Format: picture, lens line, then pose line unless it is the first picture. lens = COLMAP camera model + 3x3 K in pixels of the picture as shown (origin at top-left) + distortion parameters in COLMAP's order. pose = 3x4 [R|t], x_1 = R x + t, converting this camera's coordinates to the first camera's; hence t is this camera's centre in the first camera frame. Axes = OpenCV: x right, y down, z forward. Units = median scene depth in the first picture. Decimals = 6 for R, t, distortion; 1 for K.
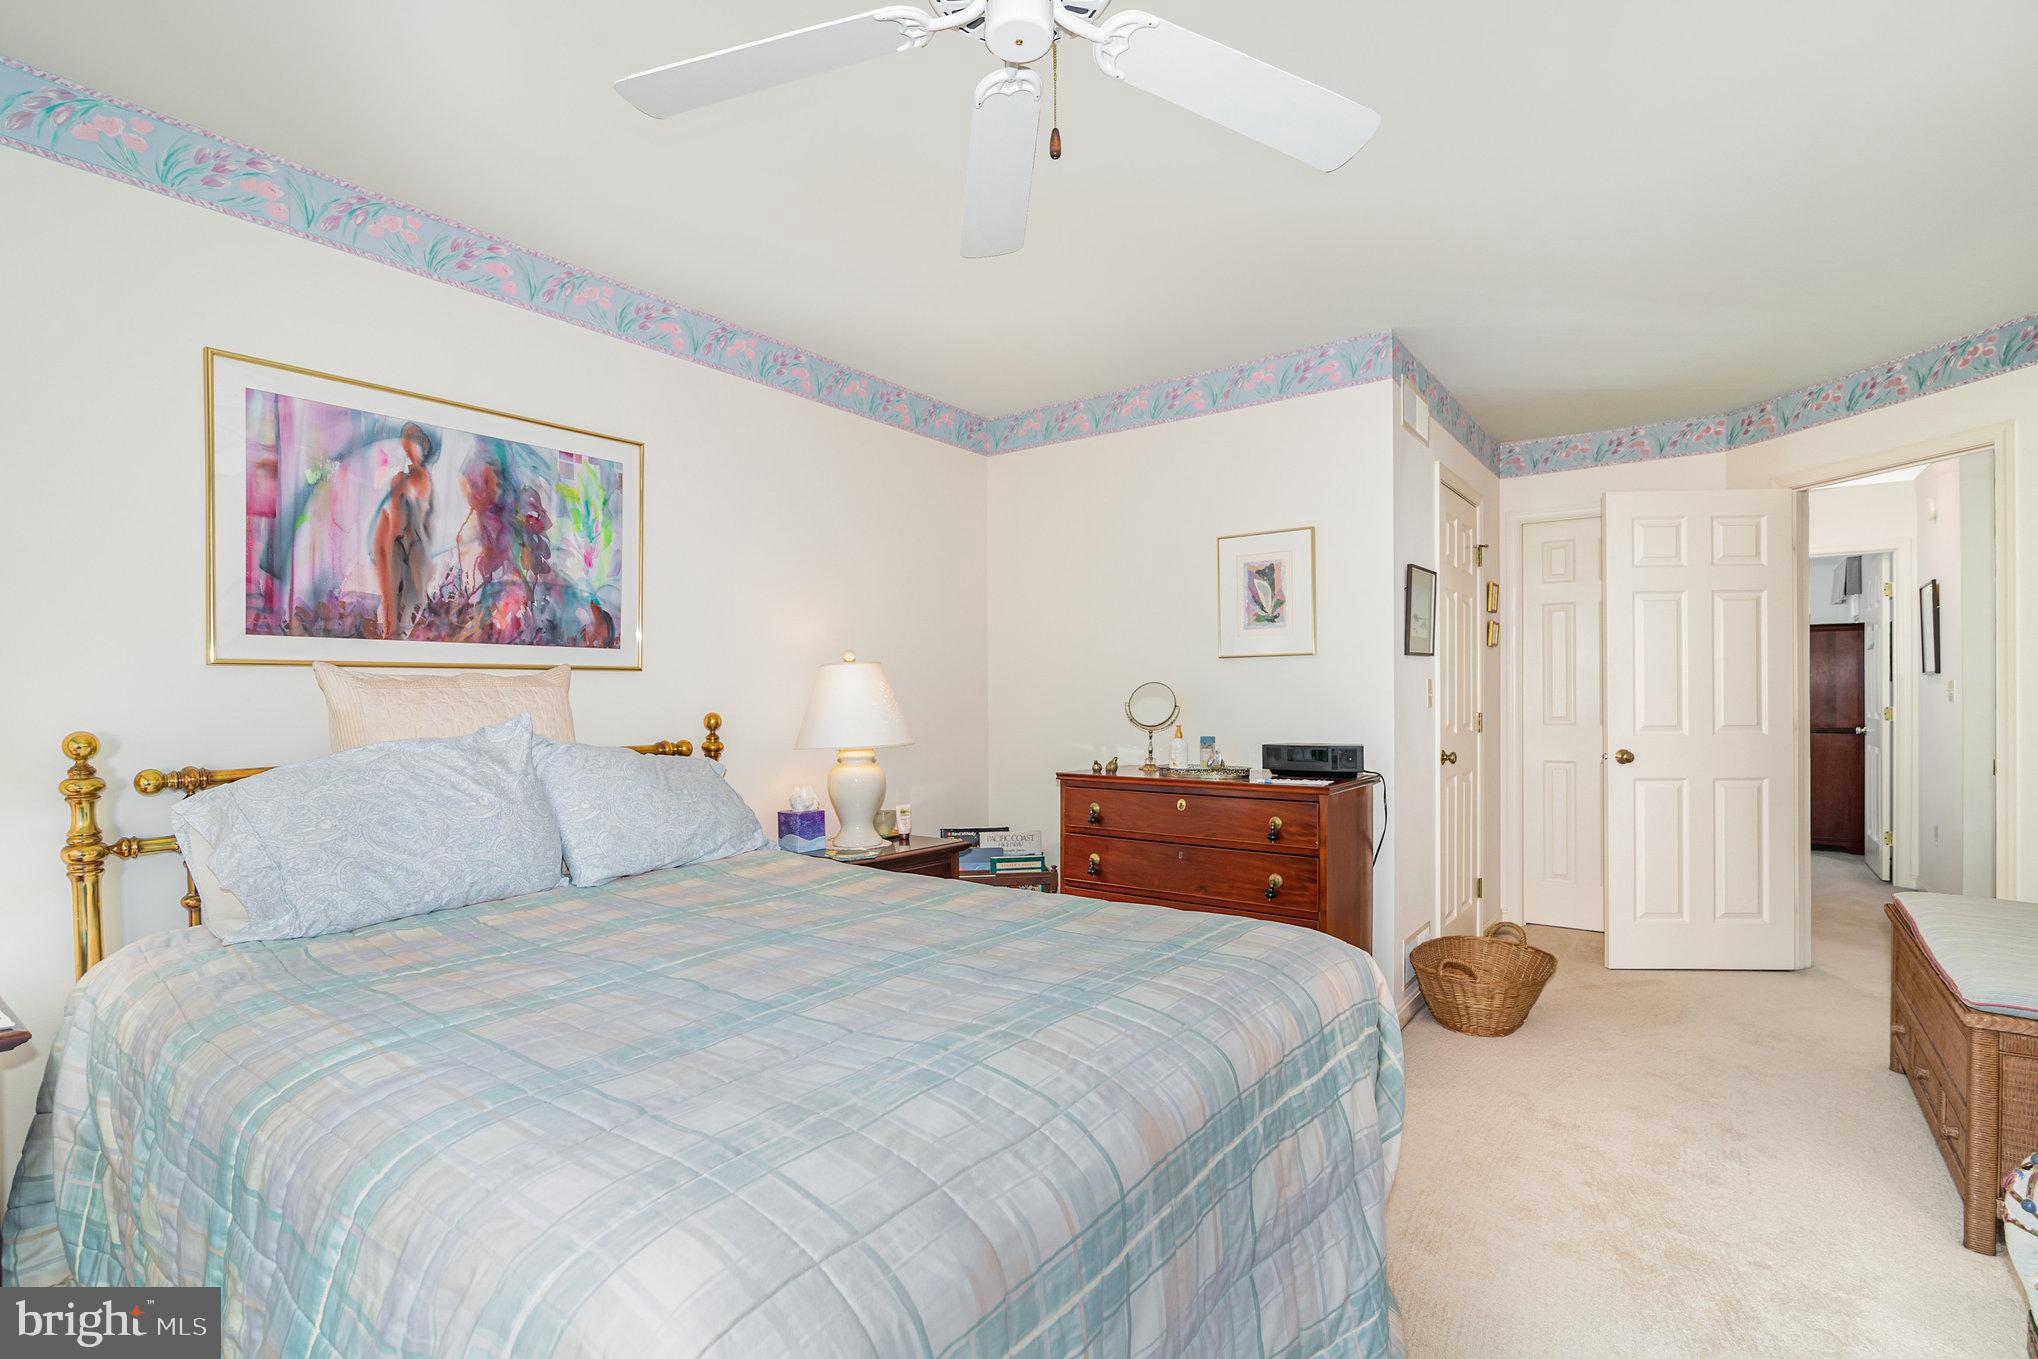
lens RADIAL K [[952.1, 0, 1019.8], [0, 952.1, 693.4], [0, 0, 1]] dist [-0.014210, -0.000053]
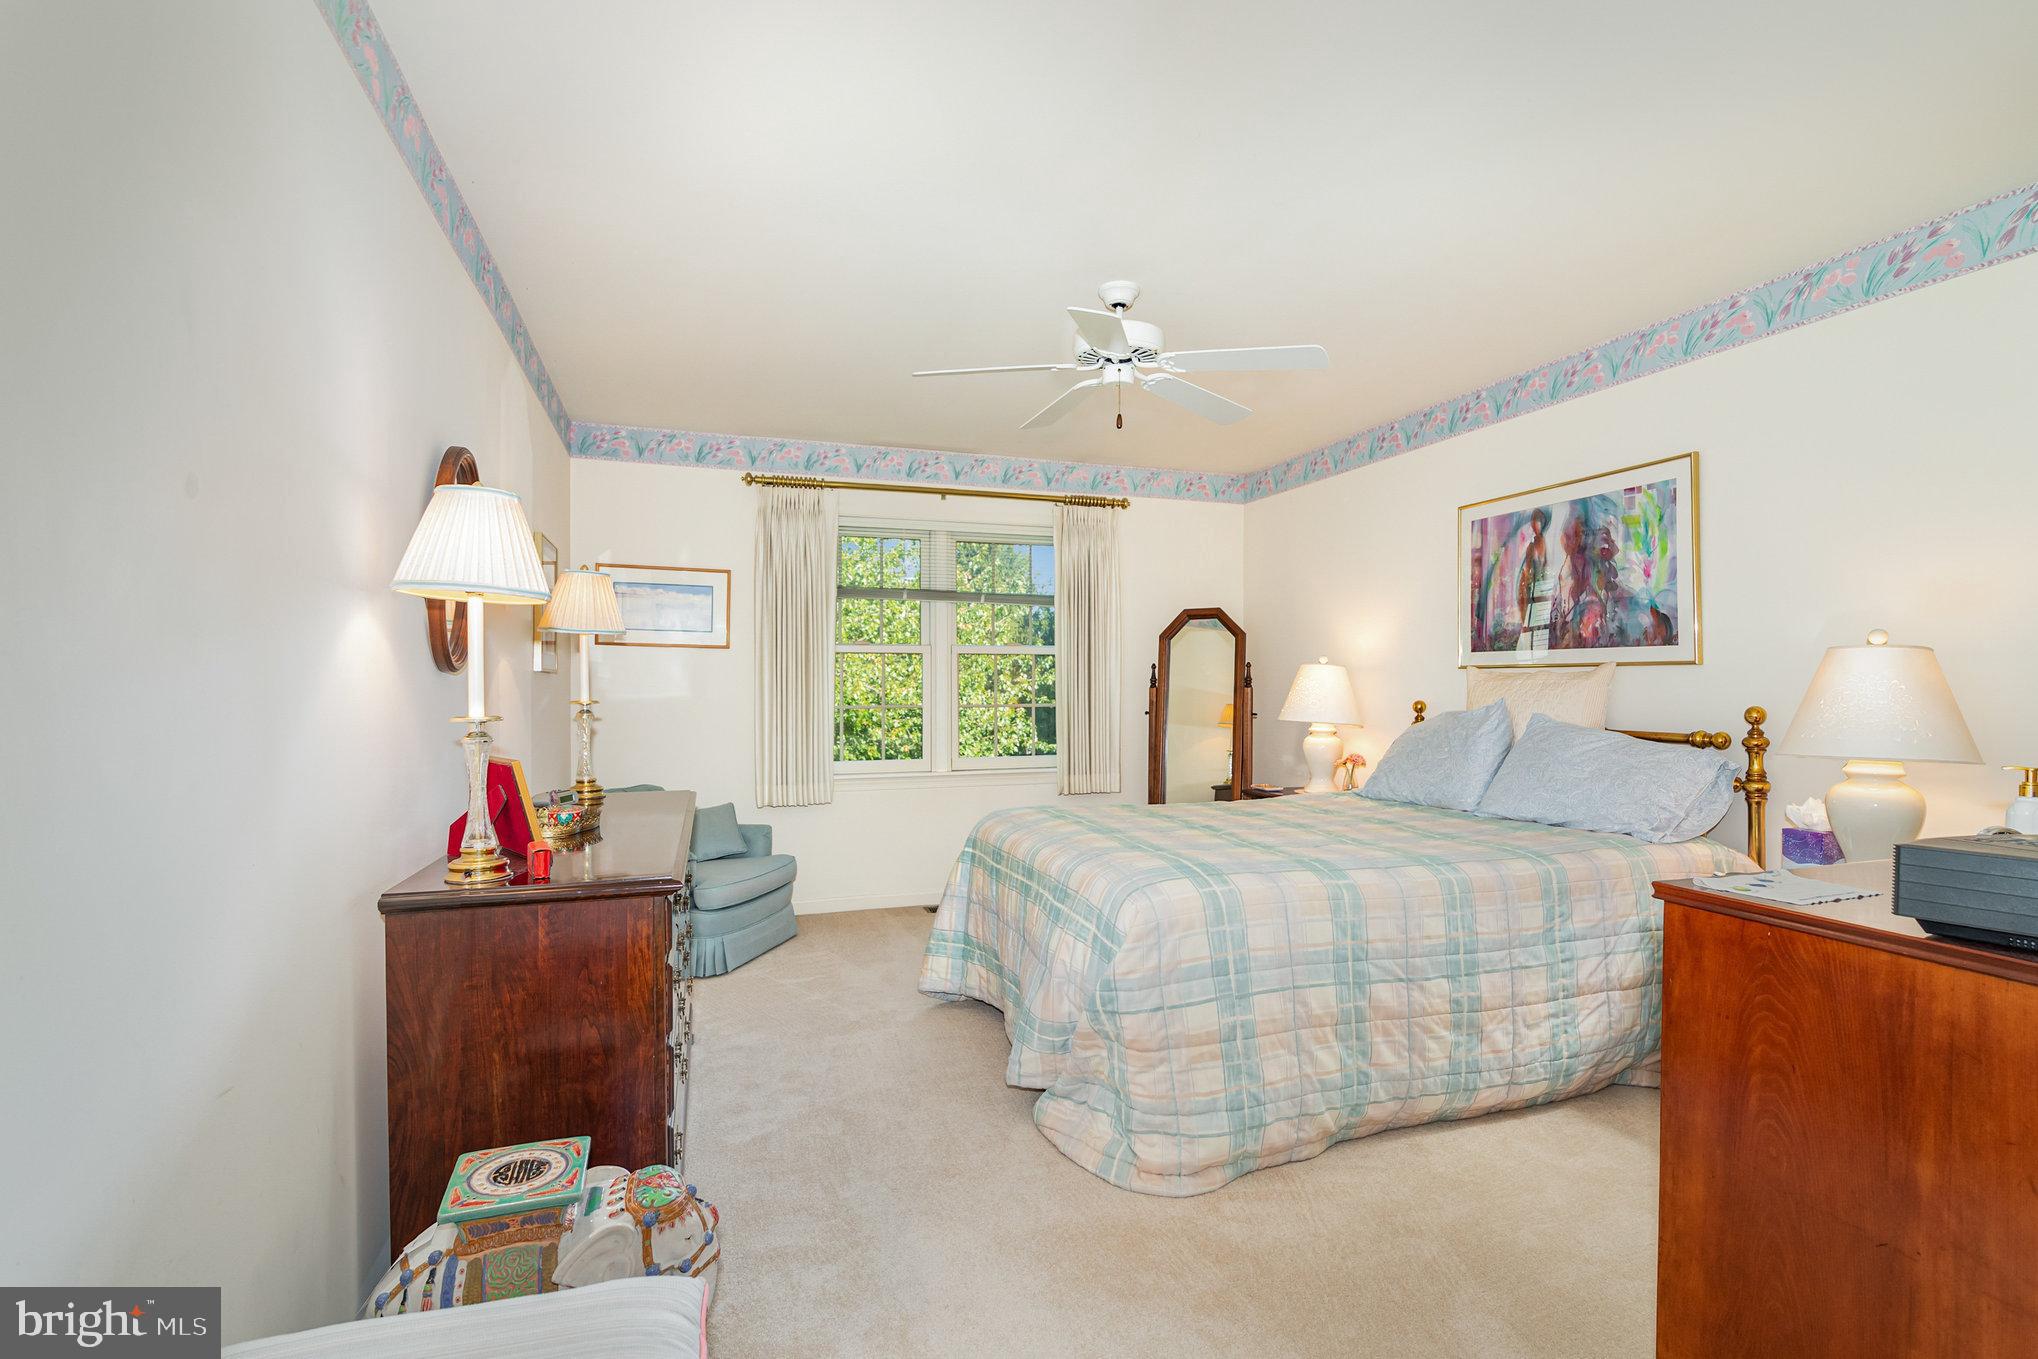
lens RADIAL K [[952.1, 0, 1019.9], [0, 952.1, 681.1], [0, 0, 1]] dist [-0.014210, -0.000053]
pose [[-0.579520, 0.012053, -0.814869, 1.005485], [0.010185, 0.999920, 0.007547, -0.022399], [0.814894, -0.003926, -0.579597, 1.092781]]
